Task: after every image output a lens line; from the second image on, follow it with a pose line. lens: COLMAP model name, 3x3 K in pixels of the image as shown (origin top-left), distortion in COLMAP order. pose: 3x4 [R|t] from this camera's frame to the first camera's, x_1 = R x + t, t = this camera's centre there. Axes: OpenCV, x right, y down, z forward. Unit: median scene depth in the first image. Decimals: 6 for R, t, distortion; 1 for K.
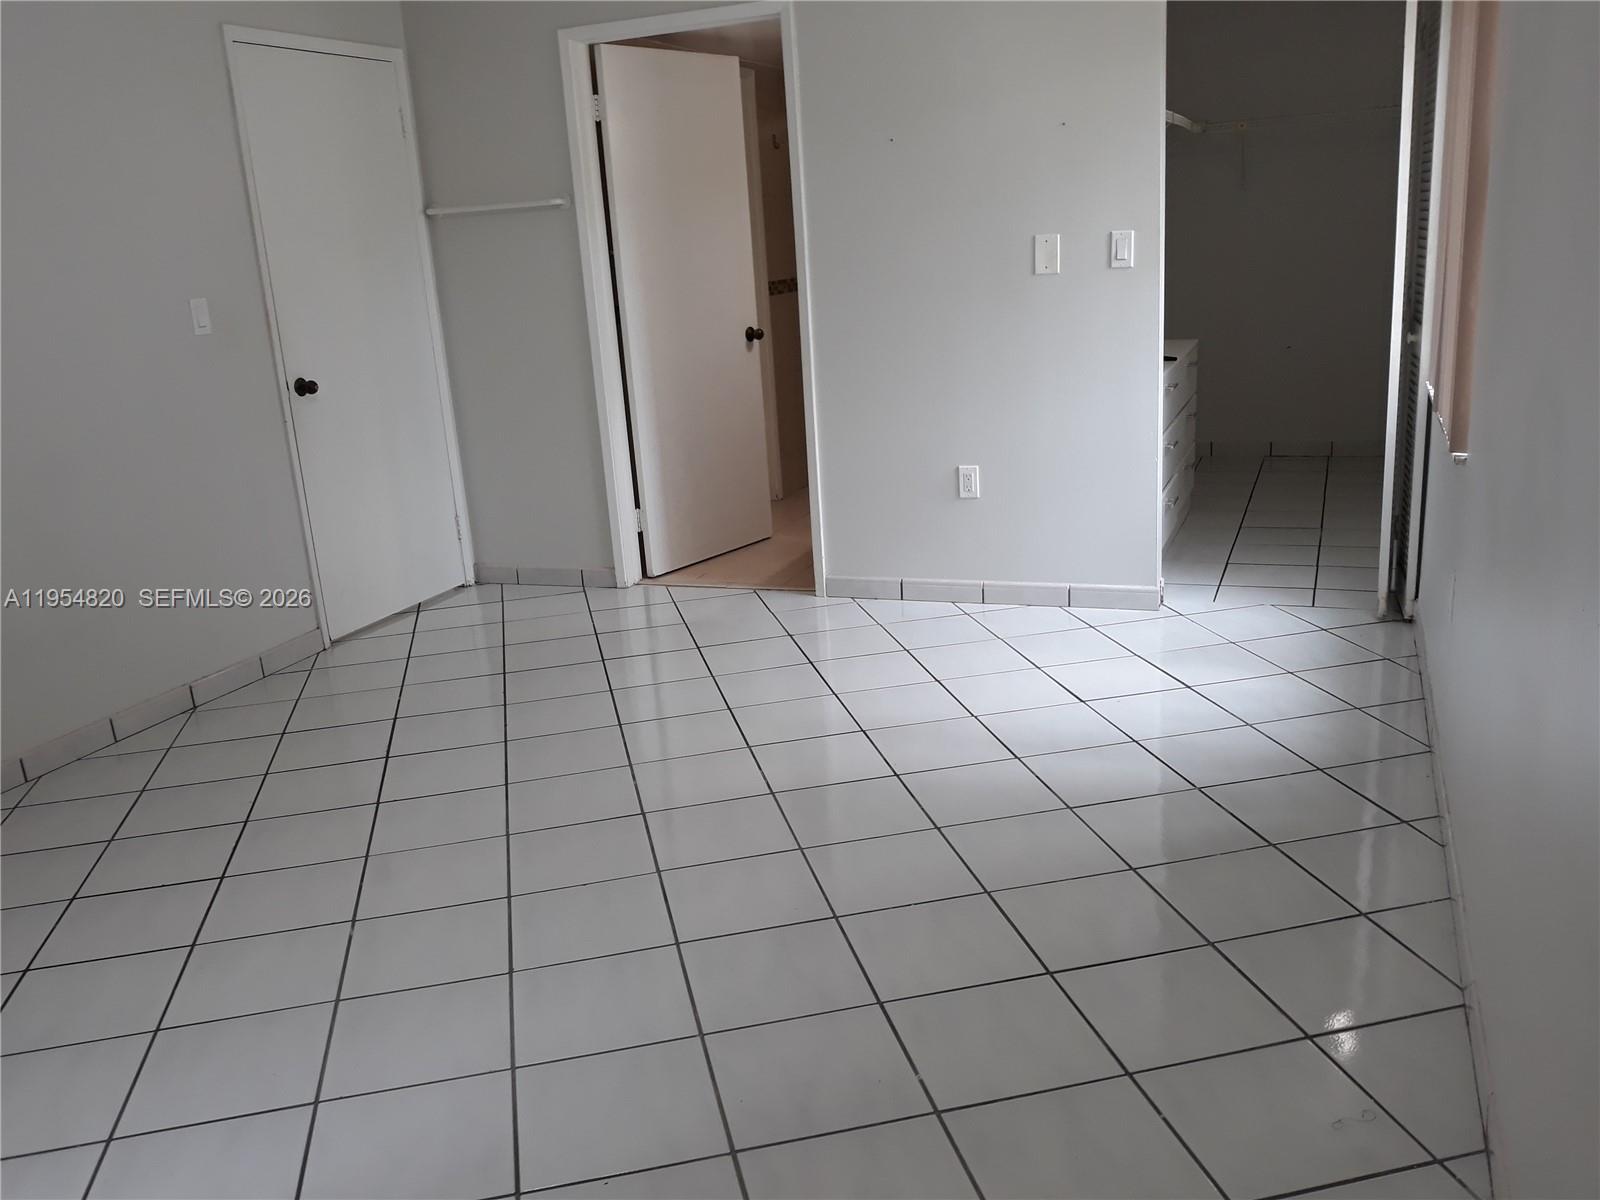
lens RADIAL K [[1312.6, 0, 800.0], [0, 1312.6, 600.0], [0, 0, 1]] dist [-0.007723, -0.008698]
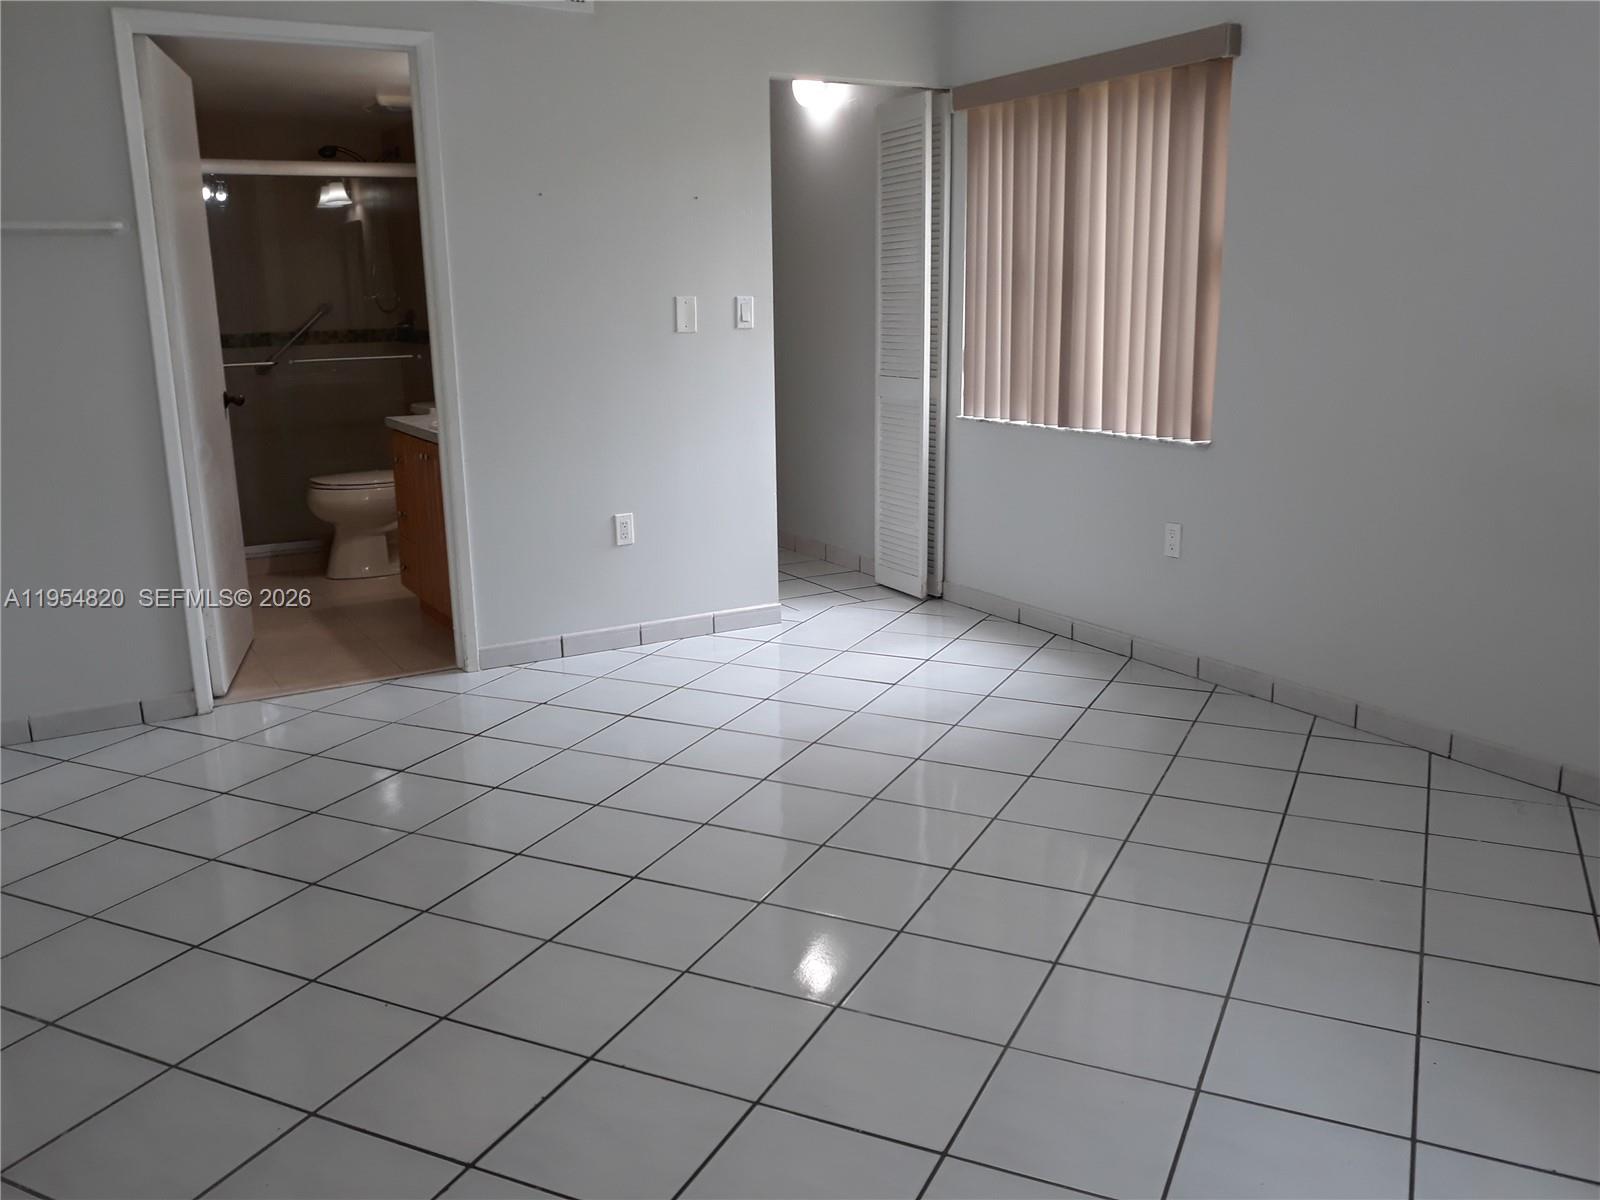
lens RADIAL K [[1312.6, 0, 800.0], [0, 1312.6, 600.0], [0, 0, 1]] dist [-0.007723, -0.008698]
pose [[0.615504, -0.126664, 0.777889, -0.600920], [0.185690, 0.982522, 0.013057, -0.023179], [-0.765947, 0.136409, 0.628266, 0.250985]]
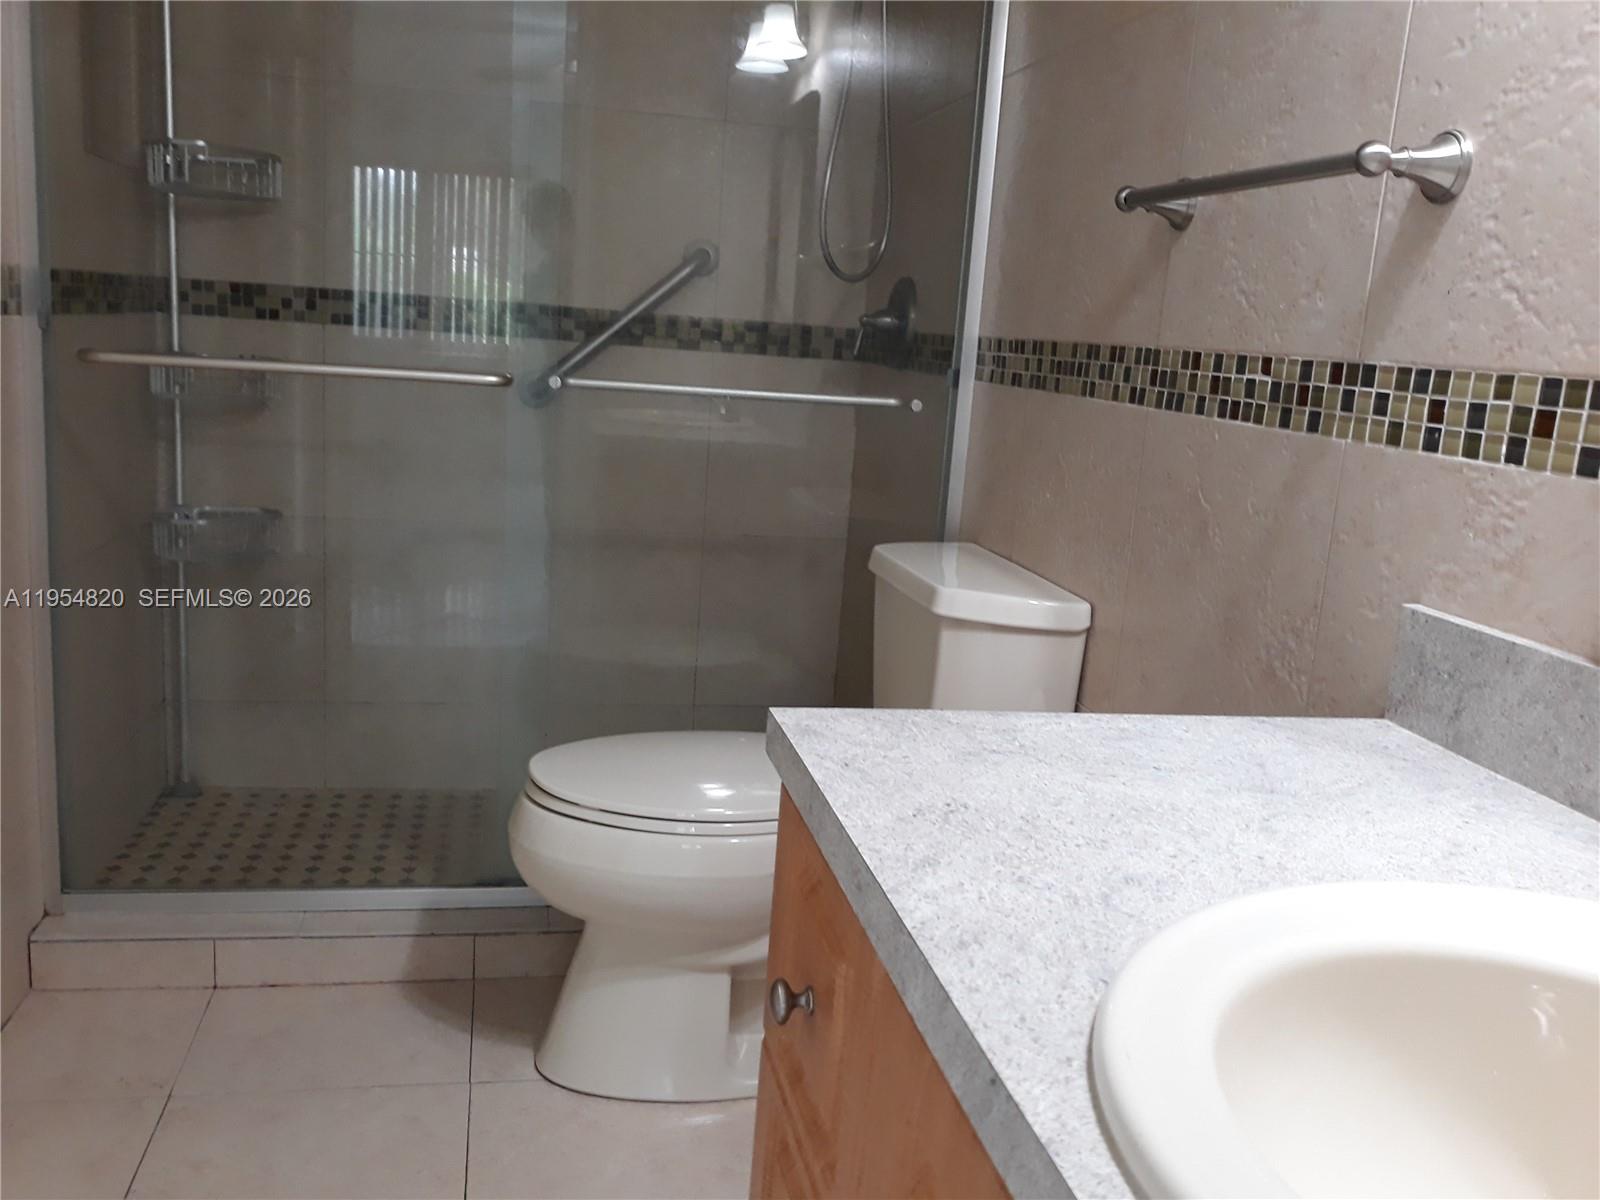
lens RADIAL K [[1312.6, 0, 800.0], [0, 1312.6, 600.0], [0, 0, 1]] dist [-0.007723, -0.008698]
pose [[0.828894, 0.009118, 0.559332, -0.187361], [0.024135, 0.998353, -0.052042, -0.181838], [-0.558885, 0.056637, 0.827309, 0.822044]]
